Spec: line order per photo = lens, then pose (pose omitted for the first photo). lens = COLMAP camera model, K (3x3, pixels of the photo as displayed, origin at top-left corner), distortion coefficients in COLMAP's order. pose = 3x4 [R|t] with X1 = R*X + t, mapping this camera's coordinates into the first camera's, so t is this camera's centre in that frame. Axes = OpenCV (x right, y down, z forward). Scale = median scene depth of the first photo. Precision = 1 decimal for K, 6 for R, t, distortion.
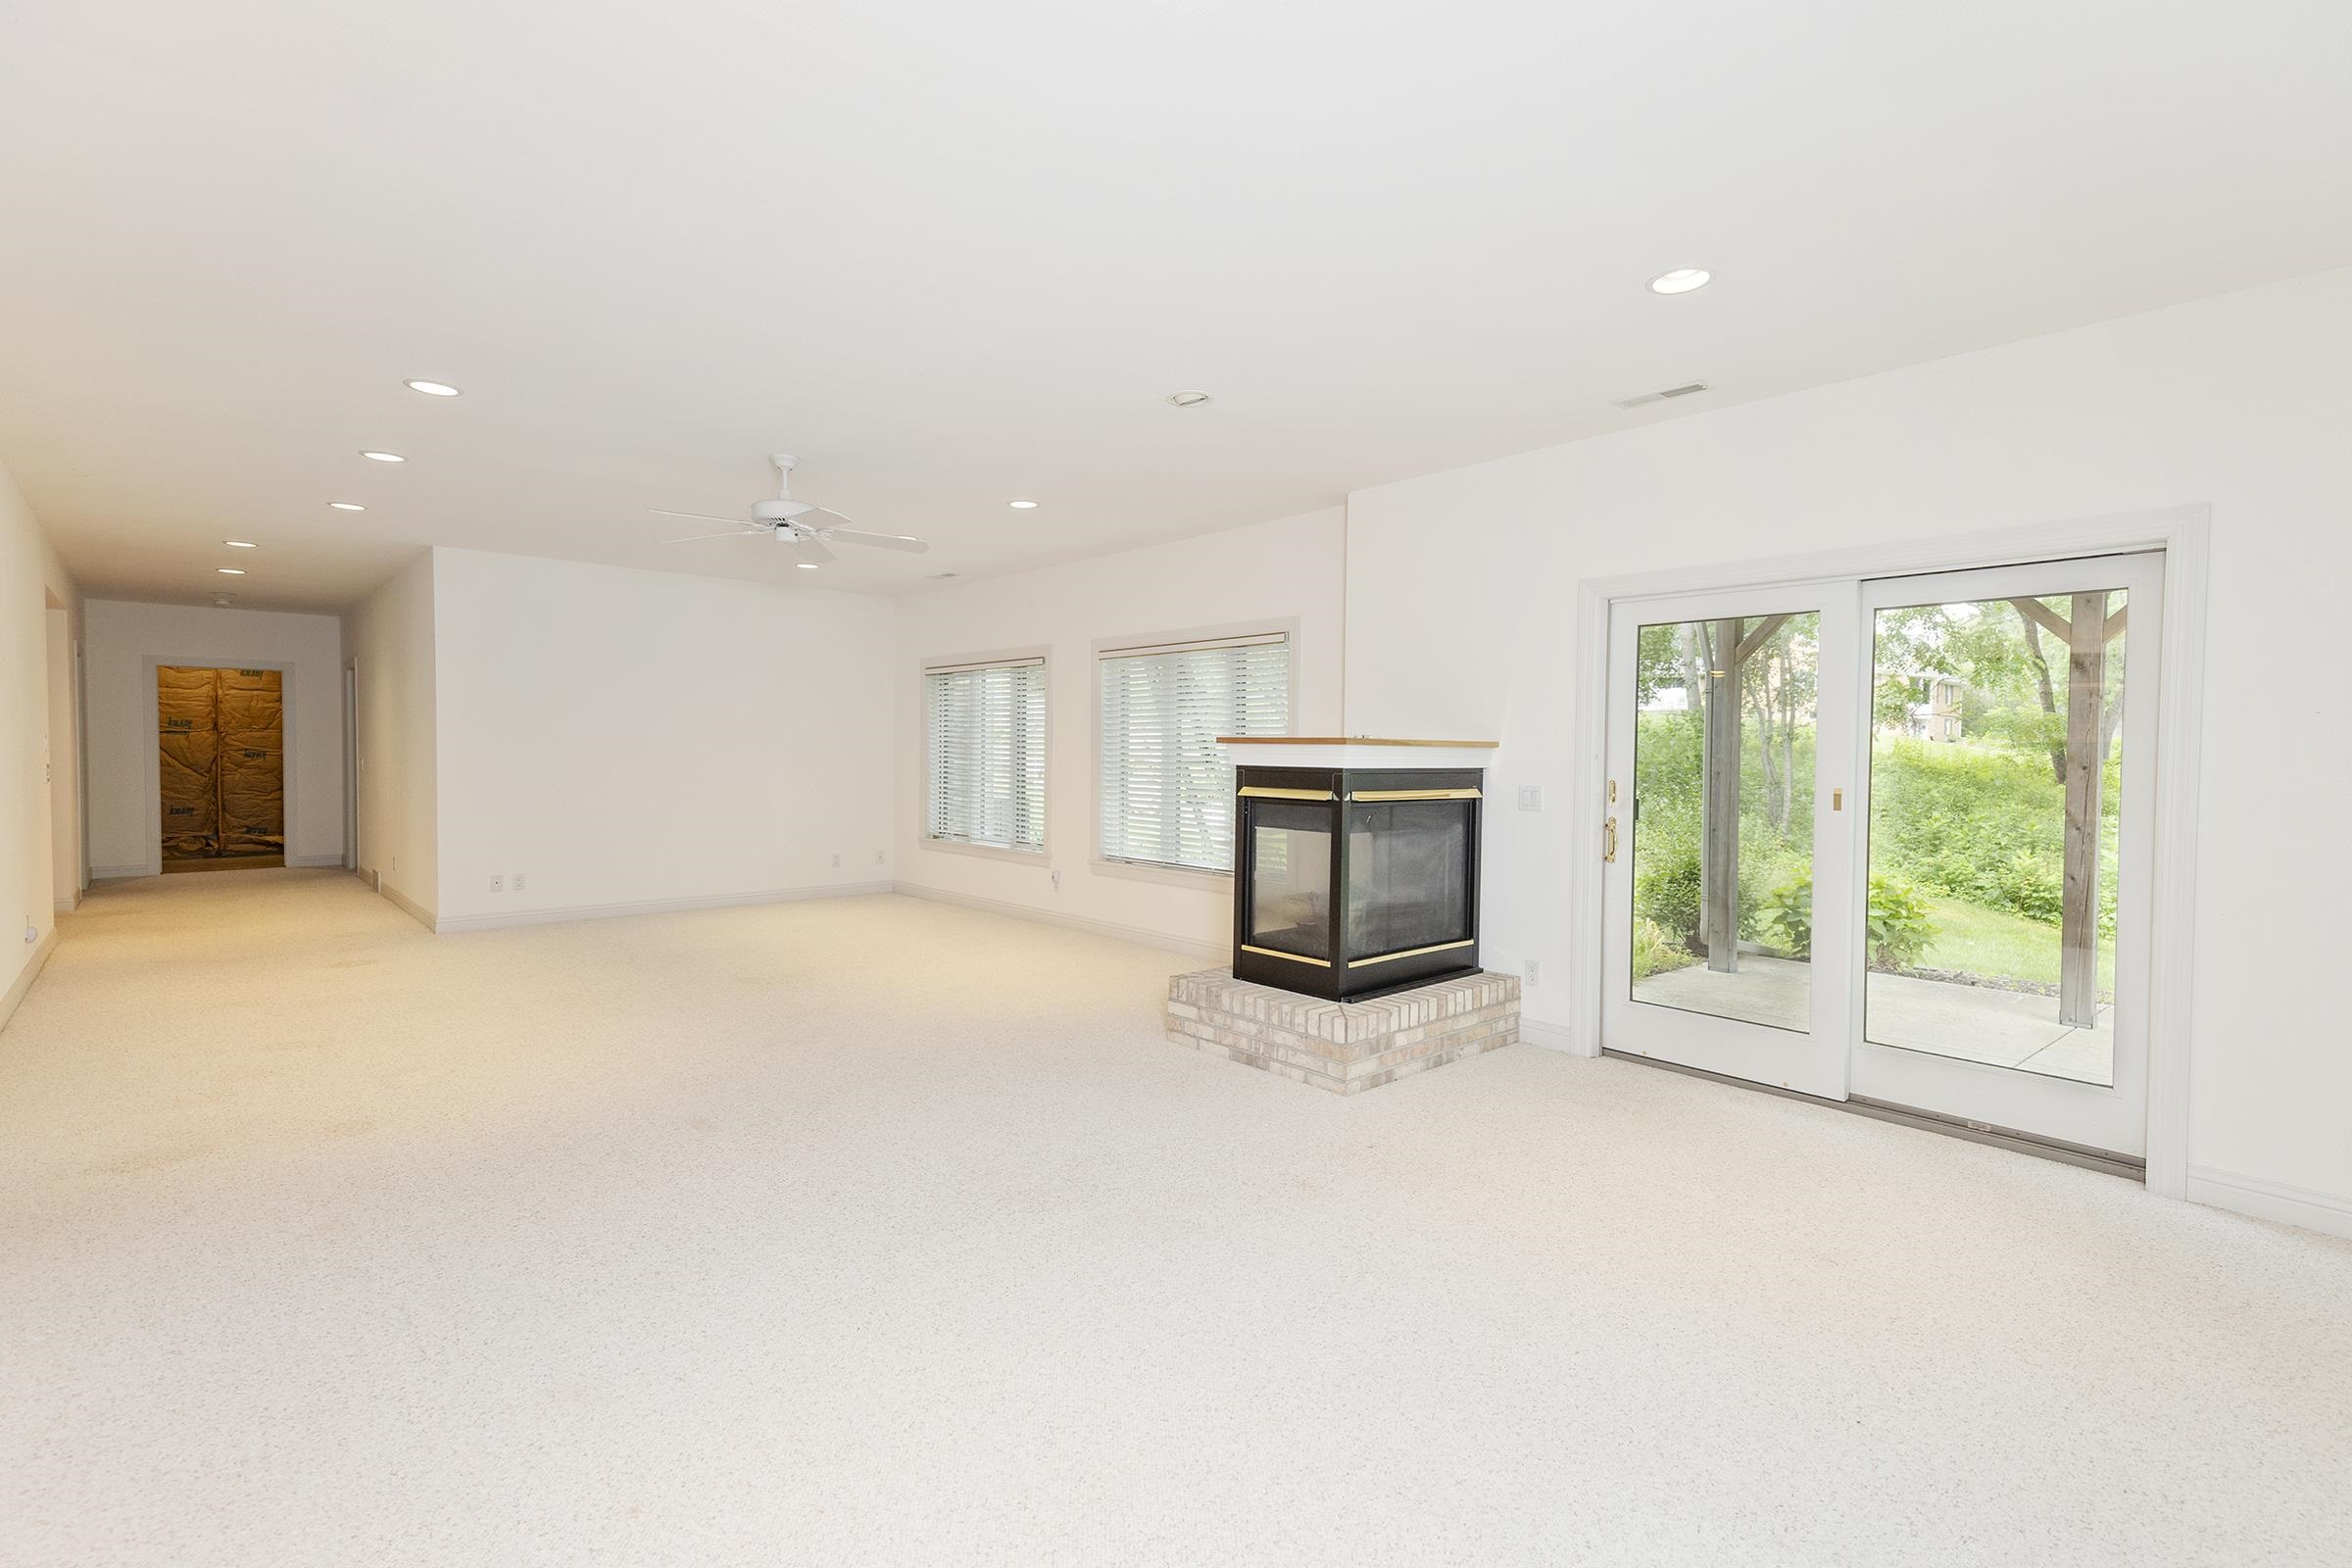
lens RADIAL K [[1087.9, 0, 1183.4], [0, 1087.9, 754.8], [0, 0, 1]] dist [0.036735, -0.000283]
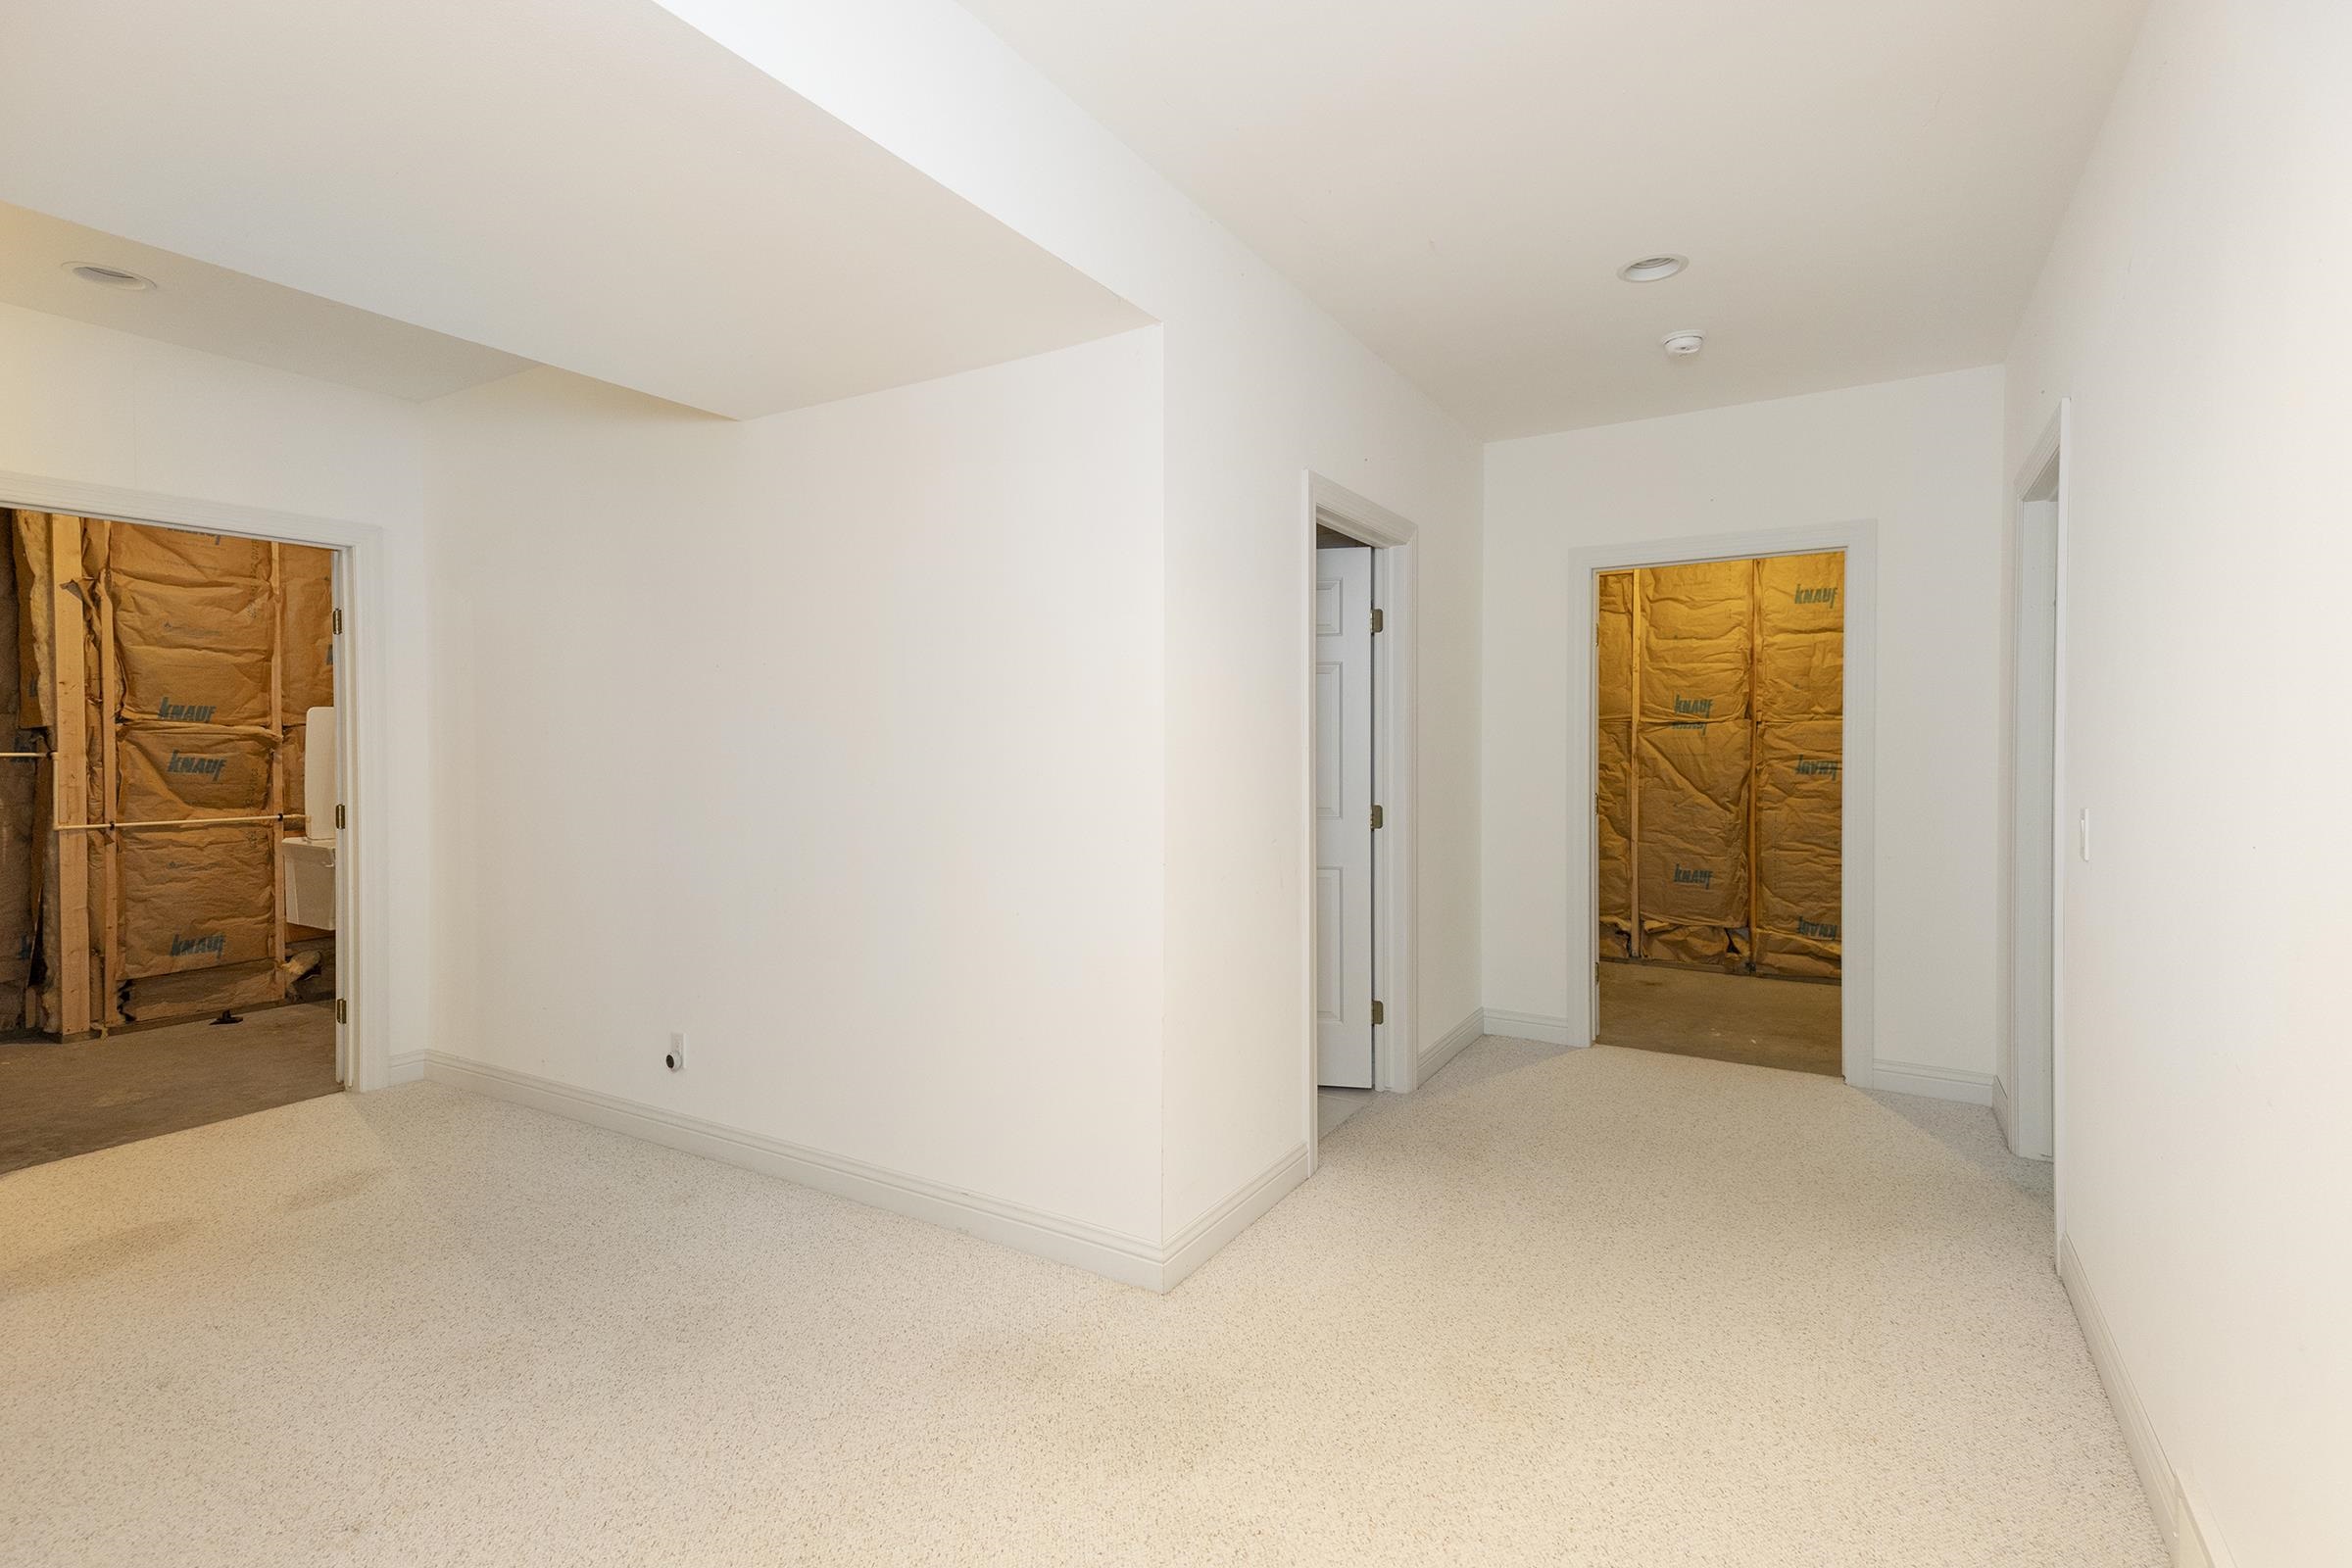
lens RADIAL K [[1088.5, 0, 1179.9], [0, 1088.5, 766.1], [0, 0, 1]] dist [0.037646, -0.000013]
pose [[0.283185, 0.021854, -0.958816, -0.469642], [-0.003017, 0.999756, 0.021896, -0.010777], [0.959061, -0.003308, 0.283182, 0.620470]]
